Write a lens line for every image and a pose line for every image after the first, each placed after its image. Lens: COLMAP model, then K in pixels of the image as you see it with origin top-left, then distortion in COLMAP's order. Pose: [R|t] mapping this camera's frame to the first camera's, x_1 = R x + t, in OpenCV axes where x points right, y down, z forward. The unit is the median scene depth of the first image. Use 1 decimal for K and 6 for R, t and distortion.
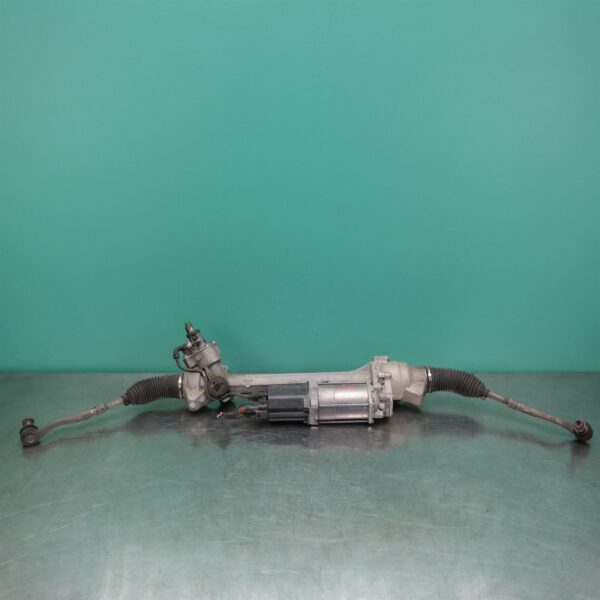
lens RADIAL K [[714.5, 0, 303.3], [0, 714.5, 298.6], [0, 0, 1]] dist [0.040078, 0.000000]
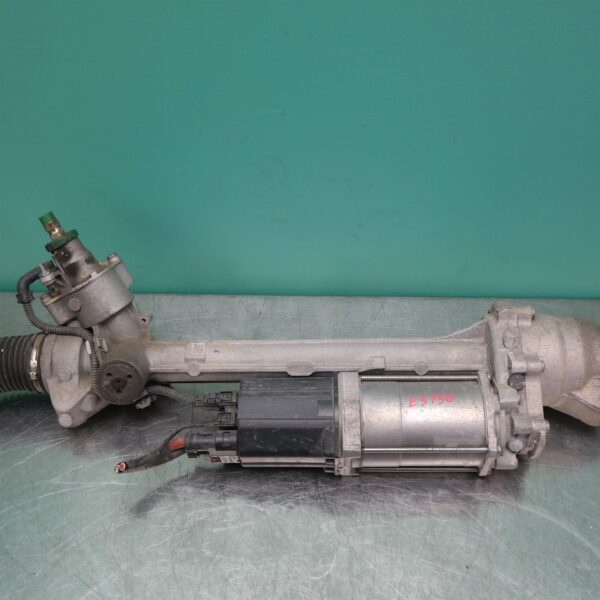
lens RADIAL K [[714.5, 0, 297.8], [0, 714.5, 299.6], [0, 0, 1]] dist [0.040078, 0.000000]
pose [[0.999071, 0.017803, -0.039248, -0.000157], [-0.002145, 0.930105, 0.367286, -0.074957], [0.043043, -0.366861, 0.929279, 0.623835]]
